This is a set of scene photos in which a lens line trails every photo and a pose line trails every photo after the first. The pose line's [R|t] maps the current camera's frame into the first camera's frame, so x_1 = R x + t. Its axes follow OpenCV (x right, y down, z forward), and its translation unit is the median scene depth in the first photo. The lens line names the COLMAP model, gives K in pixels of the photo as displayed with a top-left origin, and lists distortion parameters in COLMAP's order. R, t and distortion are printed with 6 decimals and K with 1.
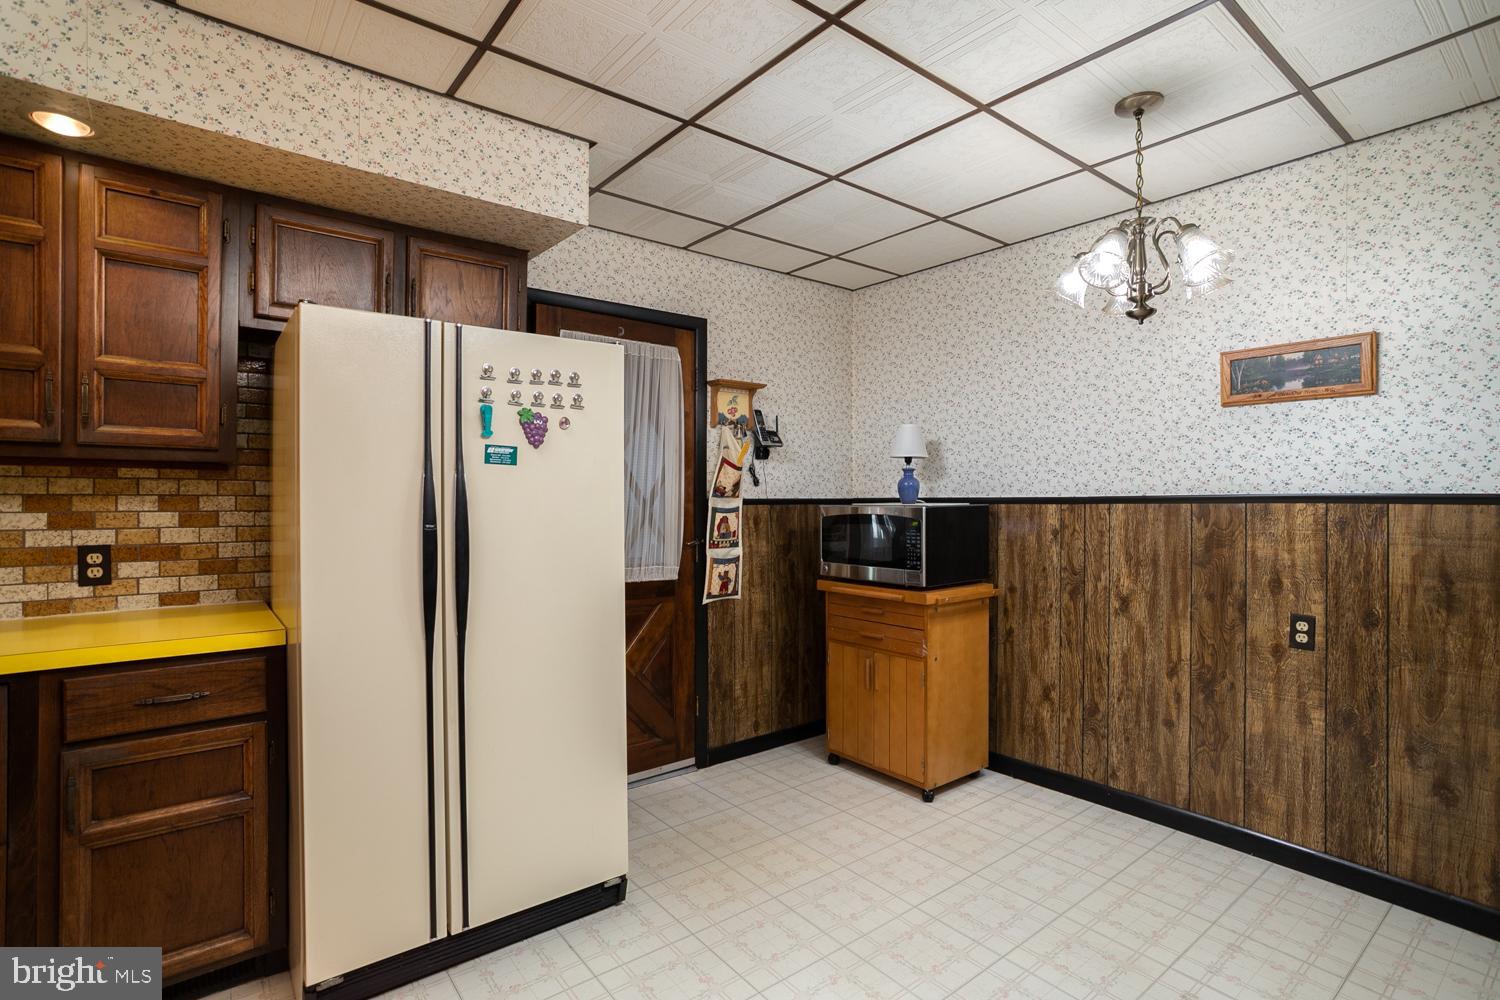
lens RADIAL K [[752.5, 0, 750.0], [0, 752.5, 500.0], [0, 0, 1]] dist [-0.025391, 0.000608]
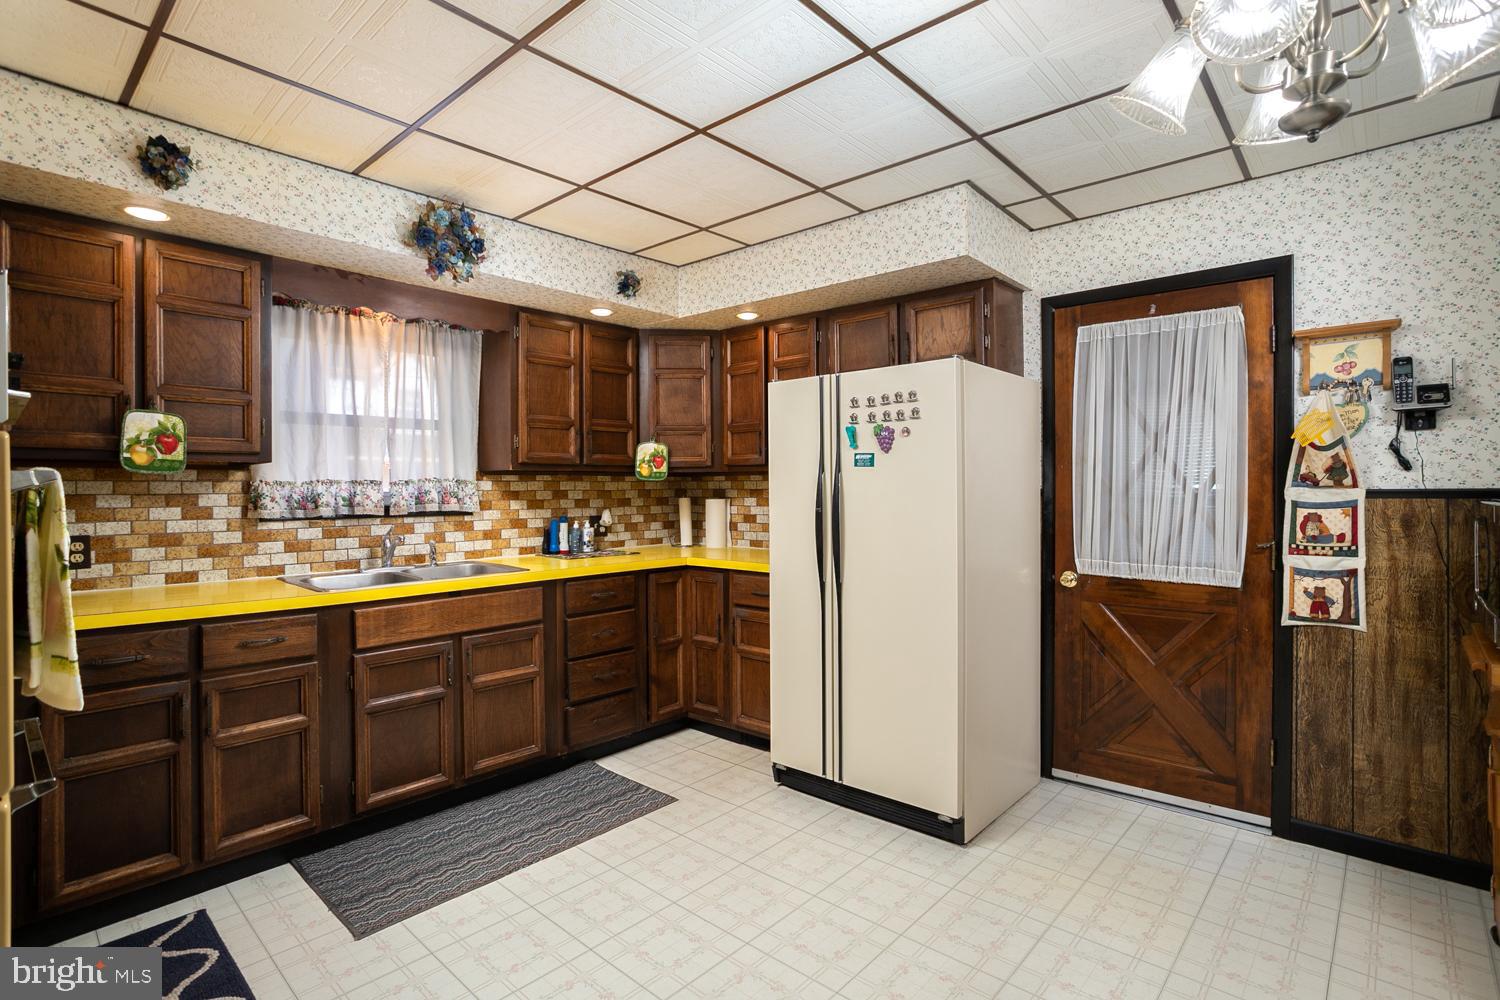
lens RADIAL K [[742.2, 0, 750.0], [0, 742.2, 494.1], [0, 0, 1]] dist [-0.000113, 0.001176]
pose [[0.171289, 0.002631, -0.985217, 0.594735], [0.001648, 0.999994, 0.002957, -0.000069], [0.985219, -0.002130, 0.171284, 0.326959]]
